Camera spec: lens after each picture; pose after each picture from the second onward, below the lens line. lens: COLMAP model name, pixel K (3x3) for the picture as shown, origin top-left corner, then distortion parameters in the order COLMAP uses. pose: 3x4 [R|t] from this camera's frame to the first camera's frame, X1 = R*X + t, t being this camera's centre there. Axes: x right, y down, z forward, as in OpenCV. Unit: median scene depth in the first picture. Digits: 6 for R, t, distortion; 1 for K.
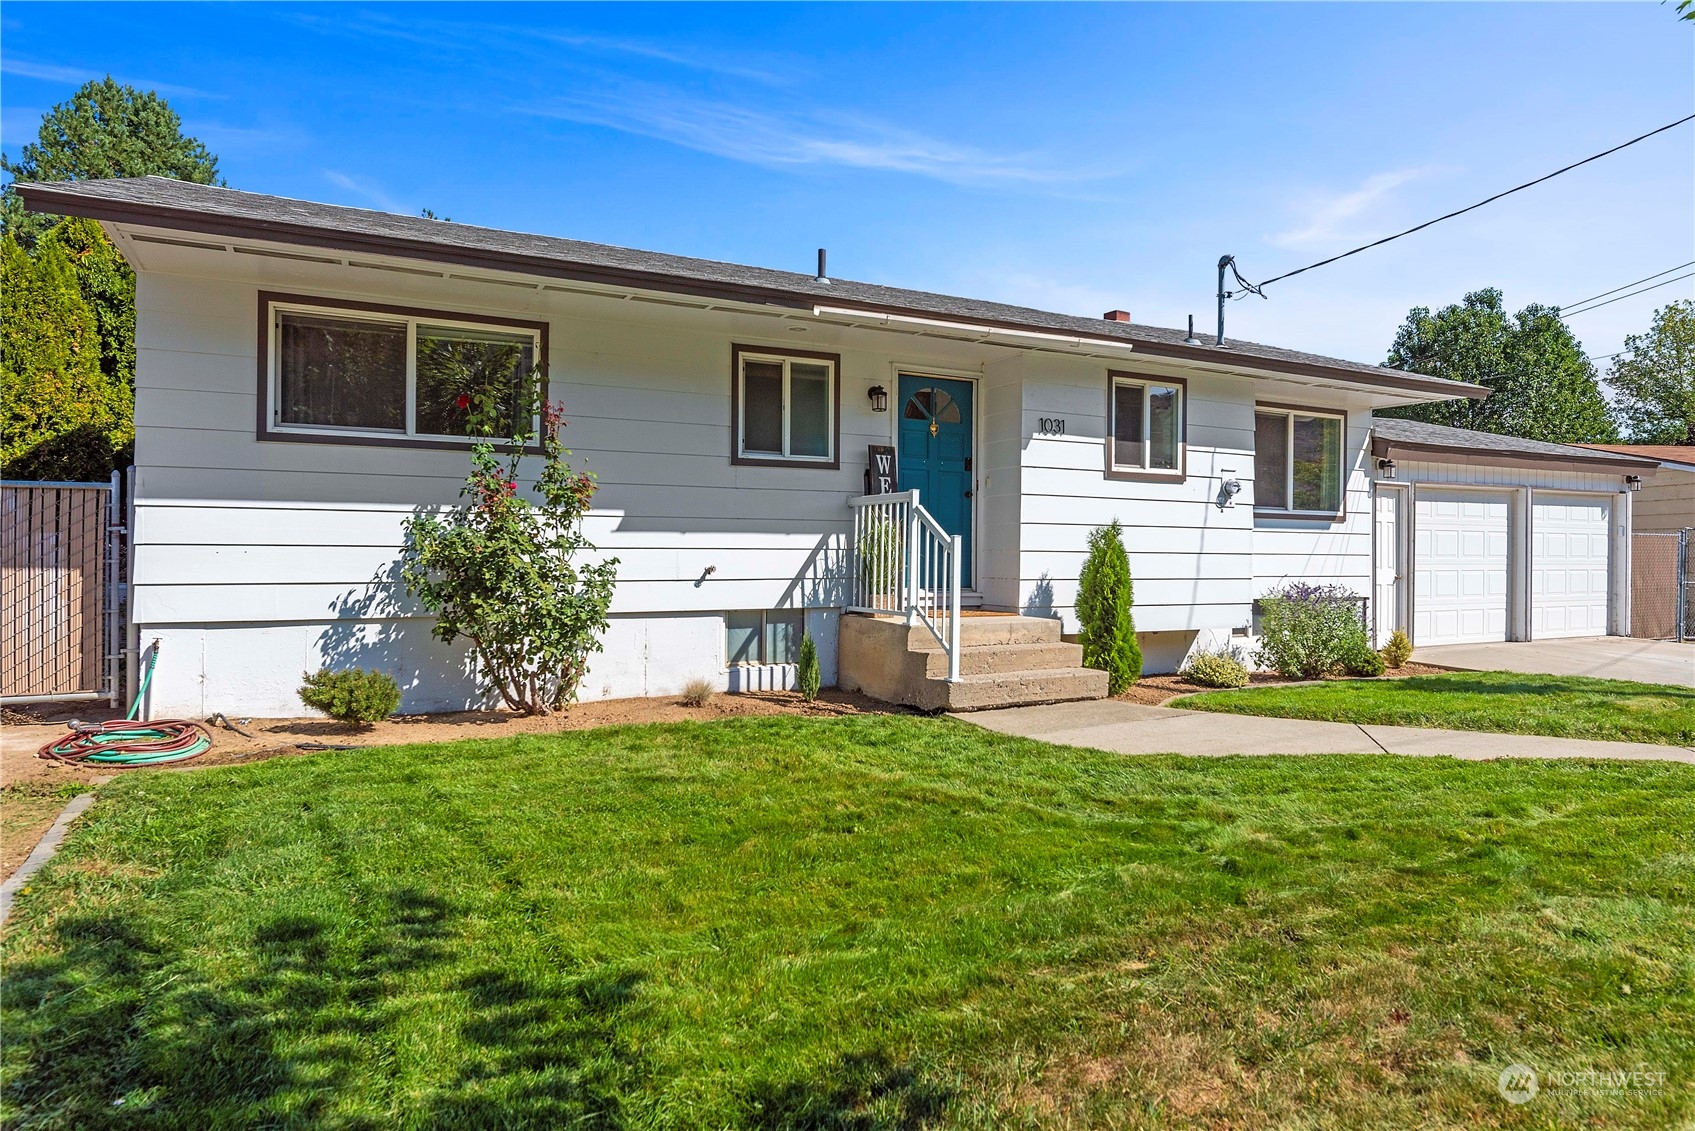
lens RADIAL K [[1006.2, 0, 847.5], [0, 1006.2, 565.5], [0, 0, 1]] dist [-0.002162, -0.000480]
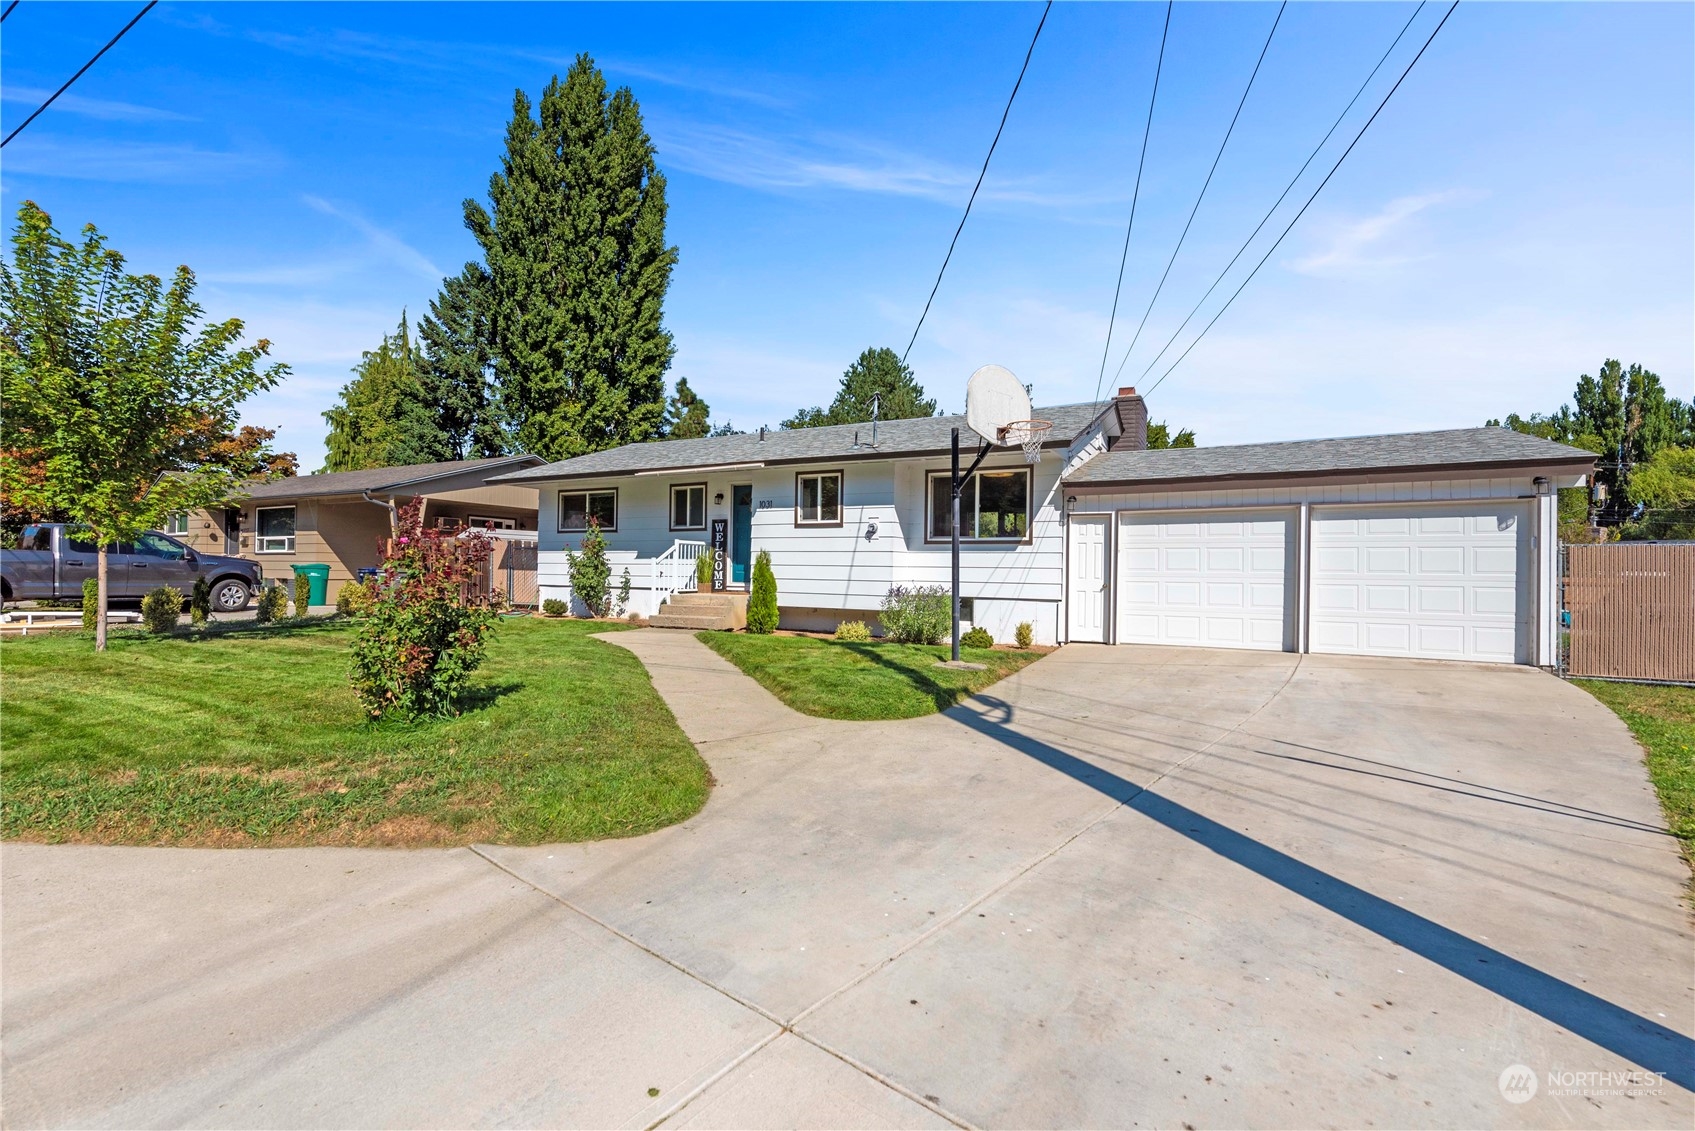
lens RADIAL K [[731.8, 0, 847.5], [0, 731.8, 565.5], [0, 0, 1]] dist [0.002257, 0.000325]
pose [[0.575436, -0.007006, -0.817816, 1.551793], [-0.019470, 0.999563, -0.022262, 0.017545], [0.817615, 0.028733, 0.575048, 0.279598]]
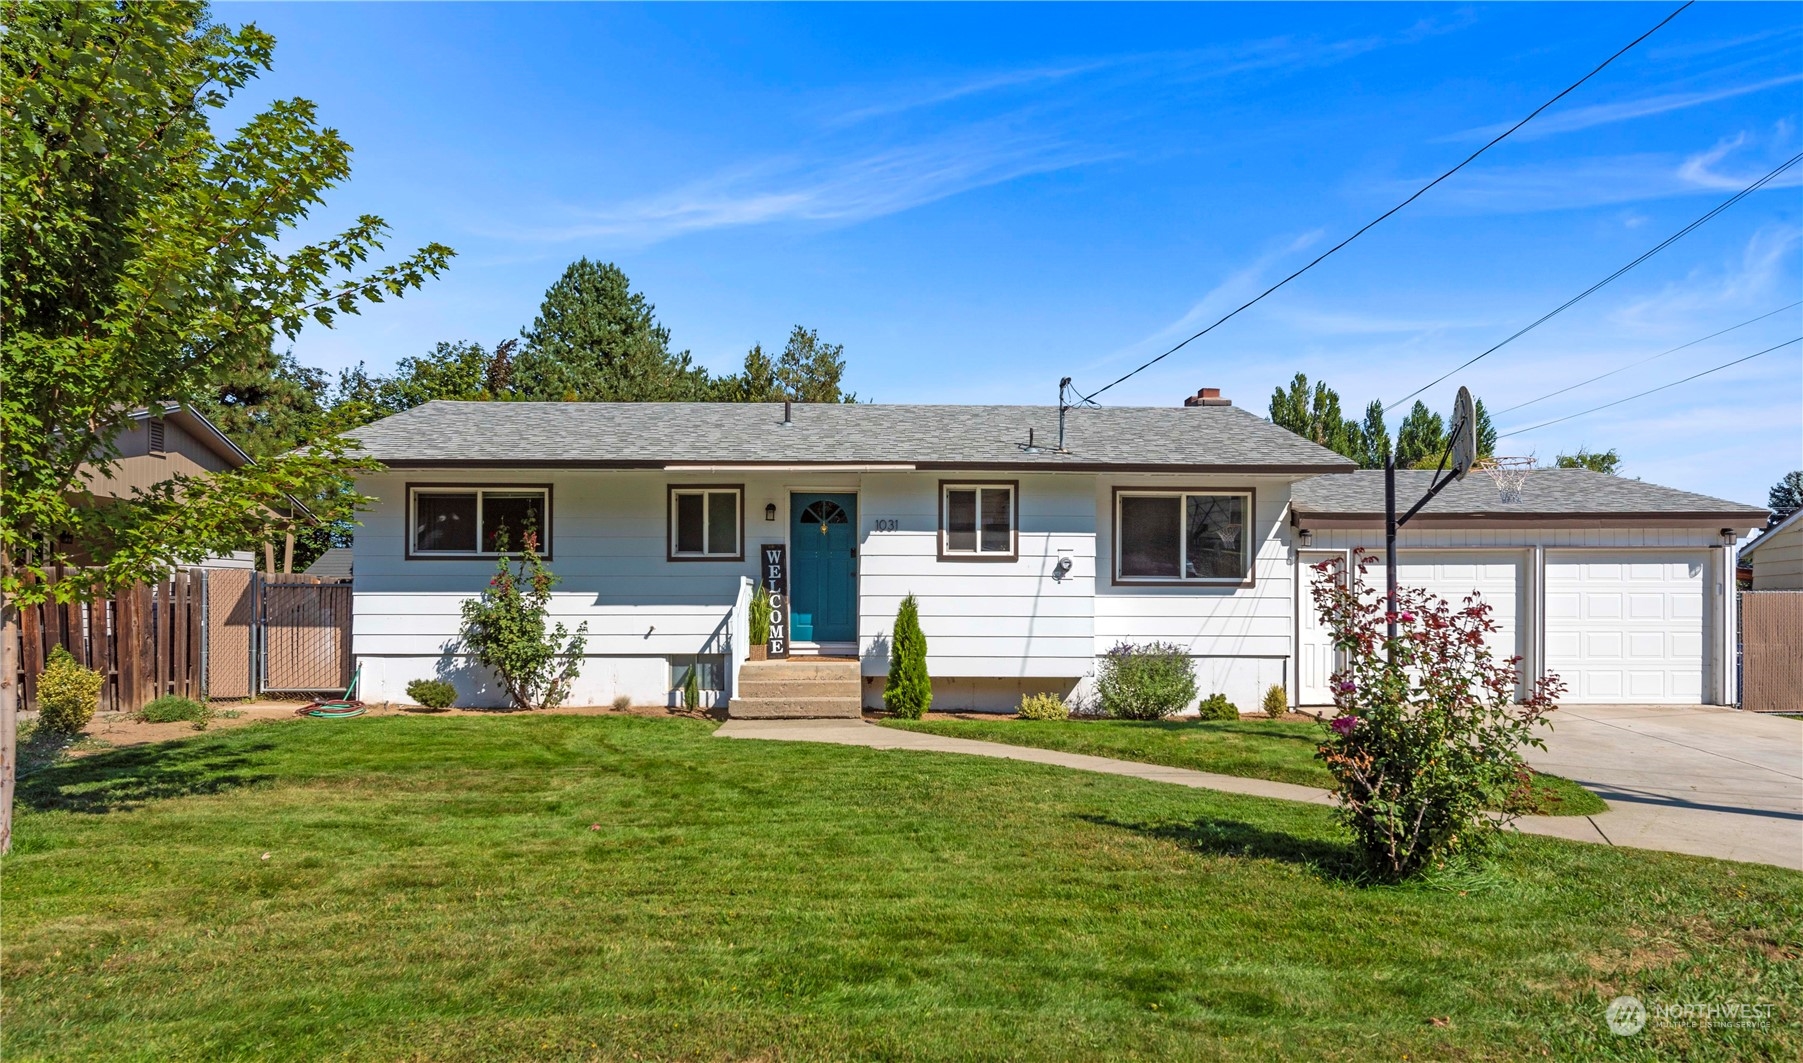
lens RADIAL K [[1088.6, 0, 899.1], [0, 1088.6, 613.8], [0, 0, 1]] dist [-0.002384, -0.000446]
pose [[0.895645, -0.002773, -0.444760, 0.895826], [-0.001574, 0.999955, -0.009403, -0.002796], [0.444766, 0.009121, 0.895600, -0.334985]]
